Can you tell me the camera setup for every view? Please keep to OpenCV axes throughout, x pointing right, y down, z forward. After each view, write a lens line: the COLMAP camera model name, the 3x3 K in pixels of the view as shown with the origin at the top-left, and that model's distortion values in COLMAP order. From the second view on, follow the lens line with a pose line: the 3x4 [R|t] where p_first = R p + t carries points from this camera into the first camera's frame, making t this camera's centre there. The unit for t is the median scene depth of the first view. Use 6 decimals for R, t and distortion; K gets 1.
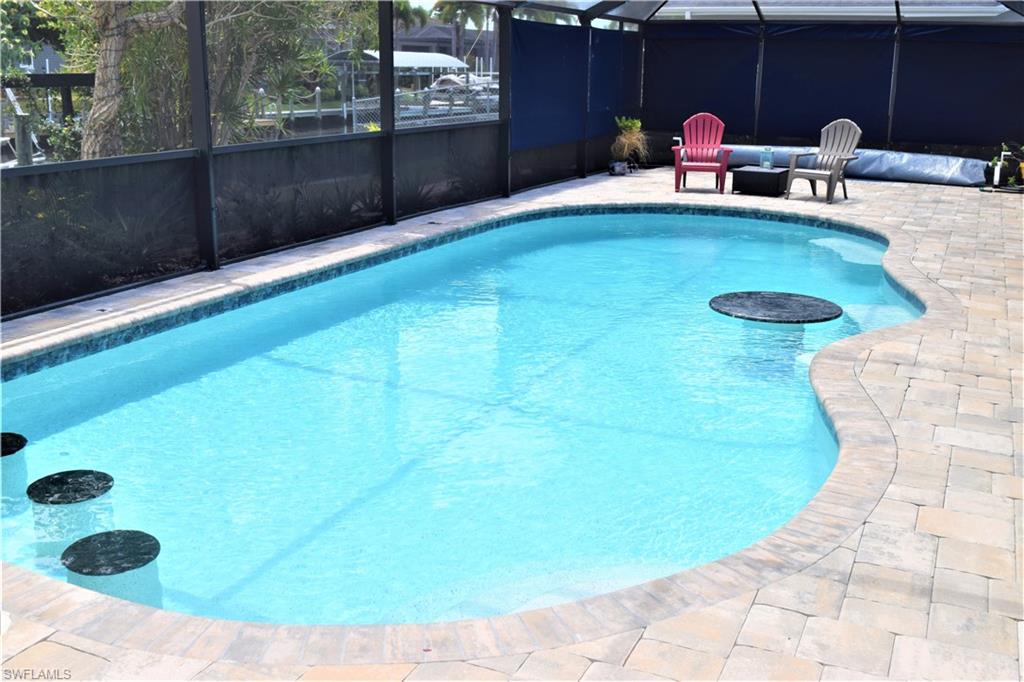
lens RADIAL K [[1055.1, 0, 511.7], [0, 1055.1, 338.3], [0, 0, 1]] dist [-0.069076, 0.000000]
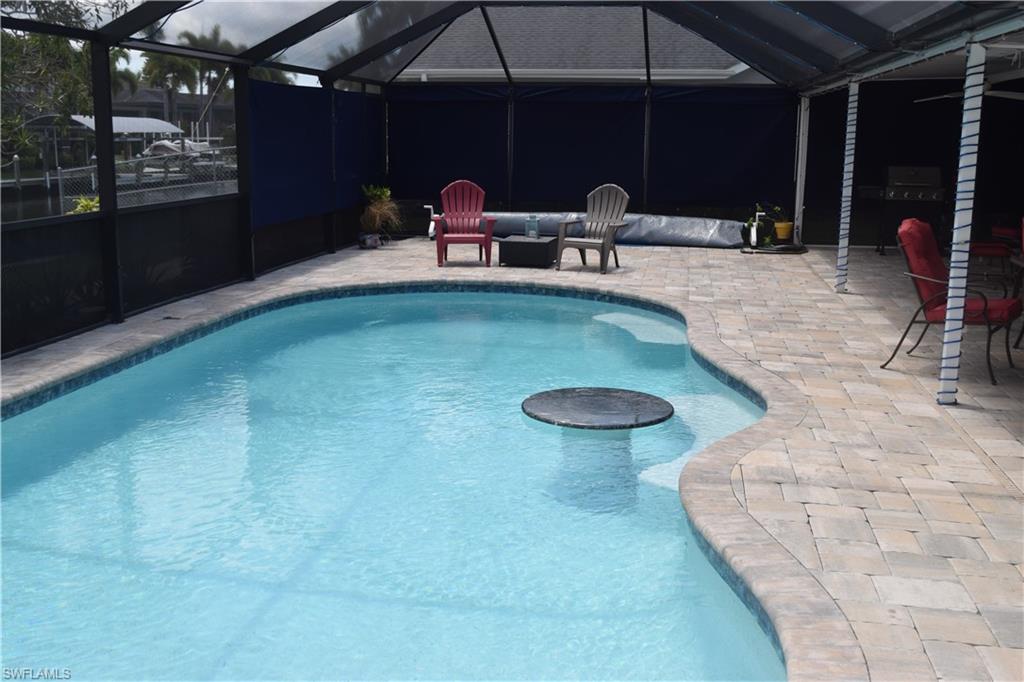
lens RADIAL K [[1055.1, 0, 514.9], [0, 1055.1, 337.3], [0, 0, 1]] dist [-0.069076, 0.000000]
pose [[0.965135, -0.050506, 0.256833, -0.020745], [0.065522, 0.996585, -0.050243, -0.029419], [-0.253419, 0.065319, 0.965149, 0.108807]]
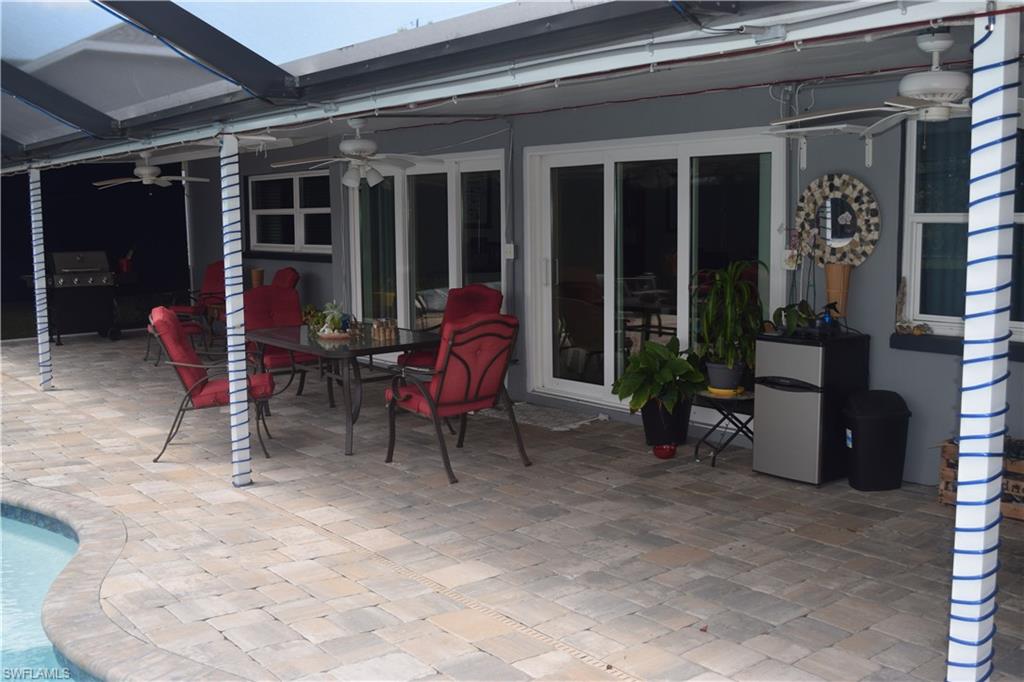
lens RADIAL K [[1055.1, 0, 518.2], [0, 1055.1, 343.1], [0, 0, 1]] dist [-0.069076, 0.000000]
pose [[0.458350, -0.122861, 0.880239, -0.075136], [0.236454, 0.971563, 0.012484, -0.051680], [-0.856741, 0.202414, 0.474366, 0.172177]]
